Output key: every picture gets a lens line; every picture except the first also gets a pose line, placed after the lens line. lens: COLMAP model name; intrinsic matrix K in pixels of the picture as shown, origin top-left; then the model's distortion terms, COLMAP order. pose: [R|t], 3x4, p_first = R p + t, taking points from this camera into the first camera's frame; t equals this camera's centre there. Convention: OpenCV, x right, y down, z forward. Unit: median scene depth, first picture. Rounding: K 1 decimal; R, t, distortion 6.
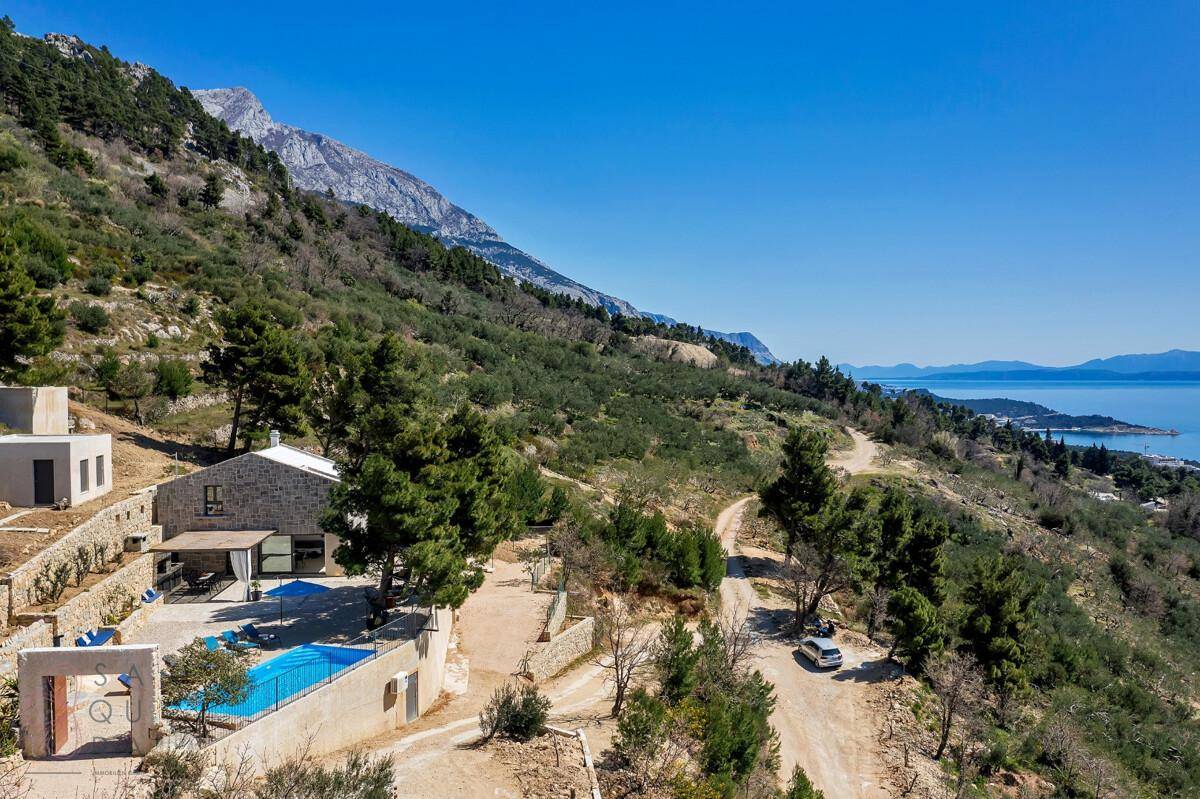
lens RADIAL K [[983.2, 0, 599.9], [0, 983.2, 409.5], [0, 0, 1]] dist [-0.020334, 0.000150]
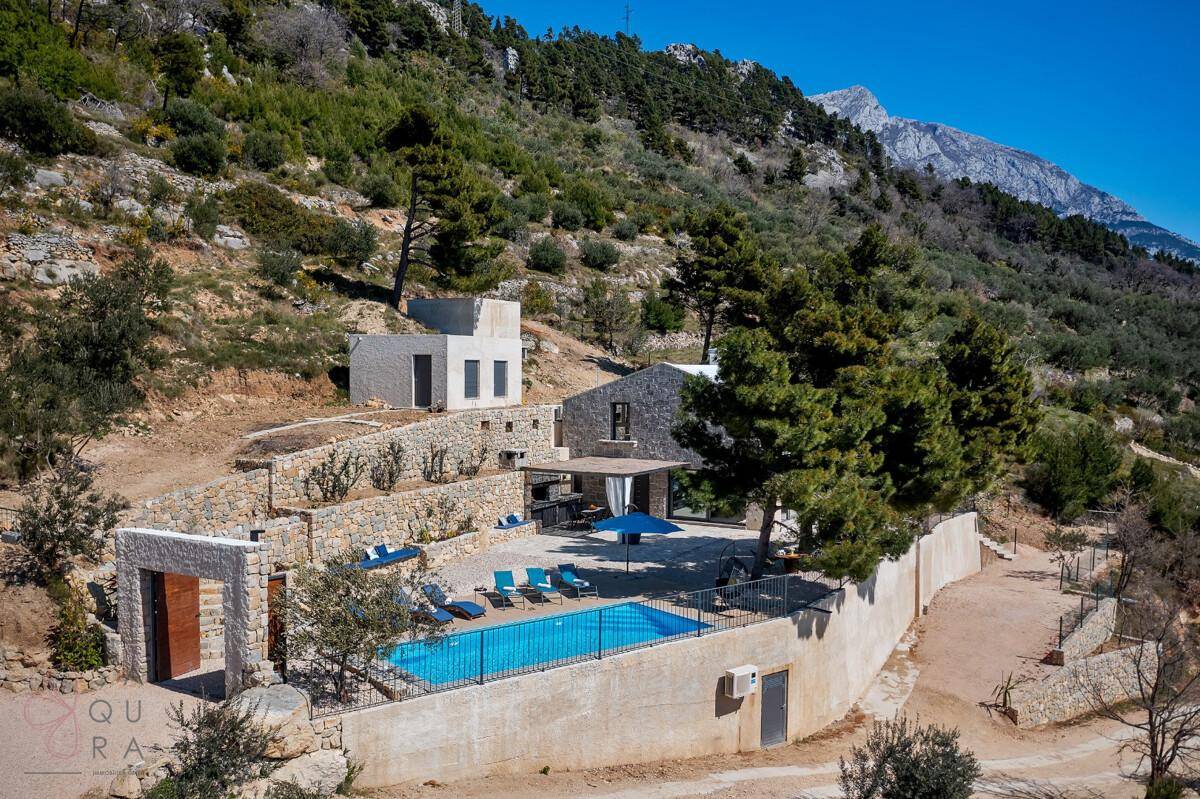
lens RADIAL K [[990.6, 0, 601.8], [0, 990.6, 413.6], [0, 0, 1]] dist [-0.017825, 0.003450]
pose [[0.827195, 0.035303, -0.560805, 0.020302], [-0.030650, 0.999373, 0.017703, 0.028231], [0.561079, 0.002545, 0.827758, 0.121729]]
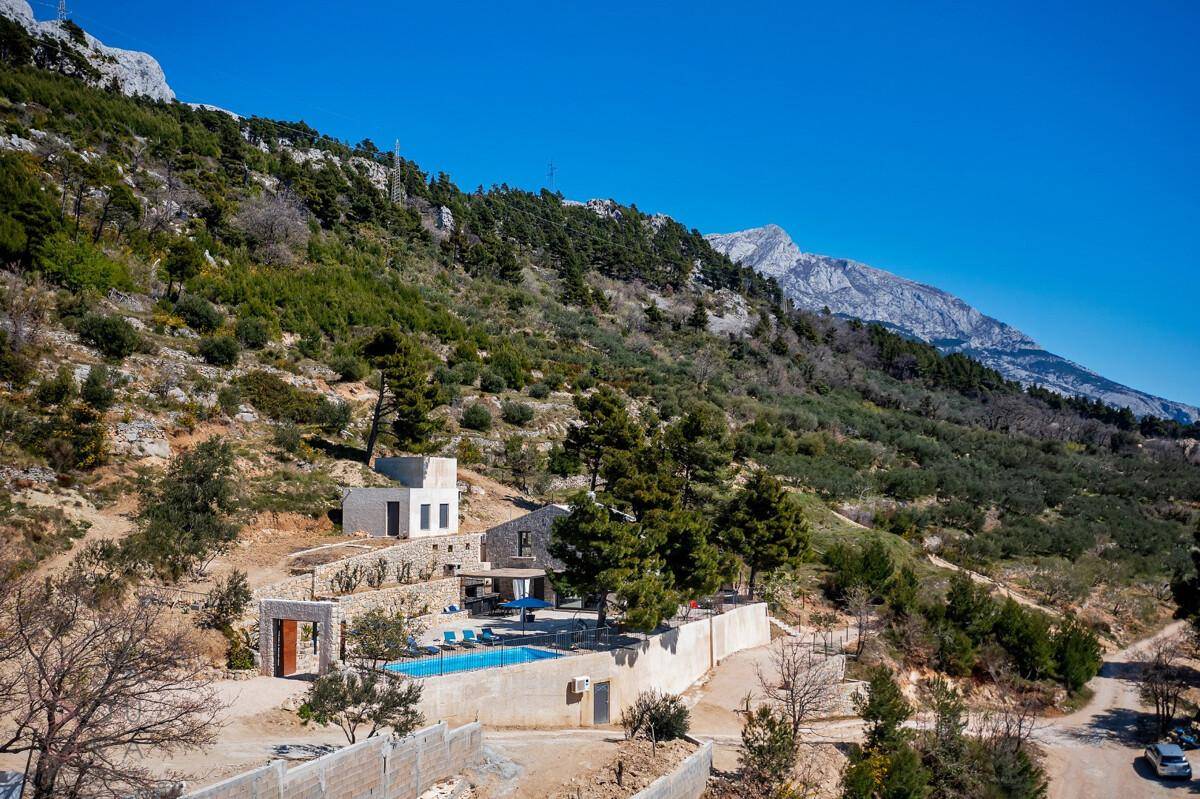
lens RADIAL K [[979.3, 0, 599.9], [0, 979.3, 411.6], [0, 0, 1]] dist [-0.021698, 0.006723]
pose [[0.864218, -0.039899, -0.501533, 0.116598], [-0.019354, 0.993476, -0.112385, 0.025123], [0.502745, 0.106832, 0.857808, -0.003738]]
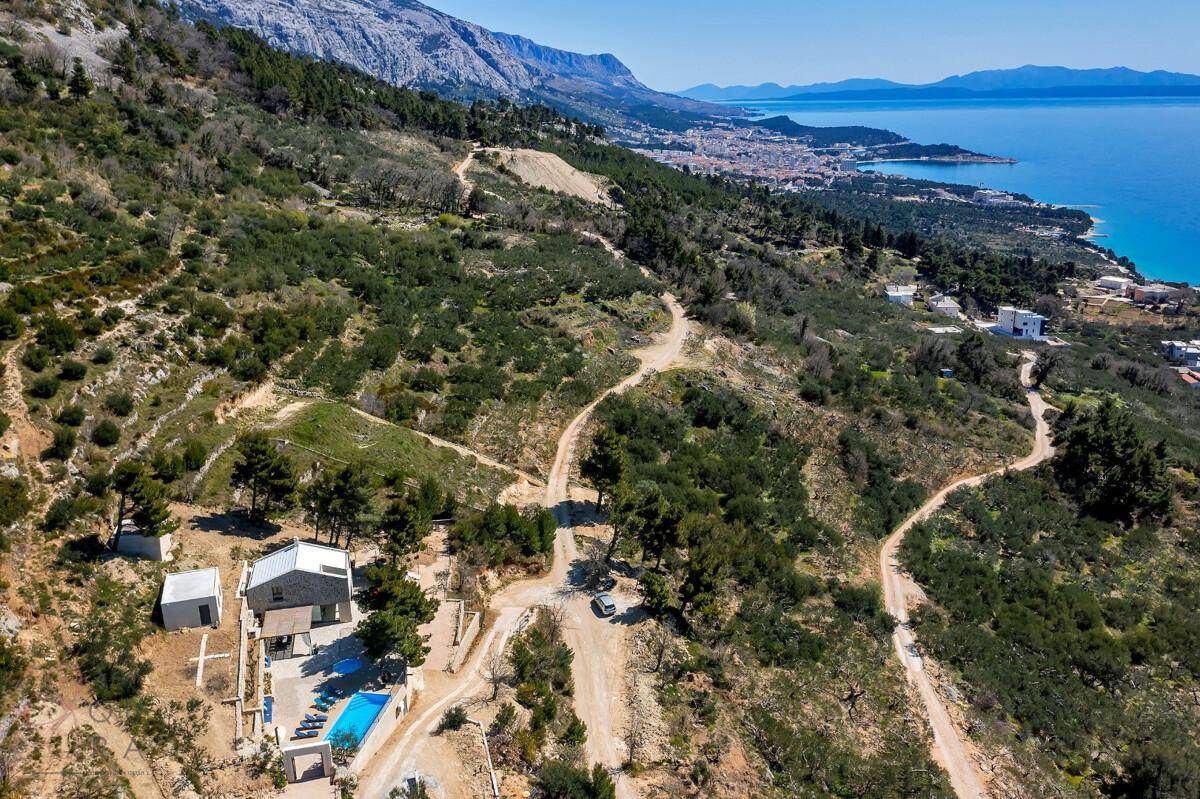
lens RADIAL K [[979.3, 0, 599.9], [0, 979.3, 411.6], [0, 0, 1]] dist [-0.021698, 0.006723]
pose [[0.990152, -0.058780, 0.127061, 0.003056], [0.022609, 0.962811, 0.269229, -0.290738], [-0.138161, -0.263705, 0.954658, -0.316268]]
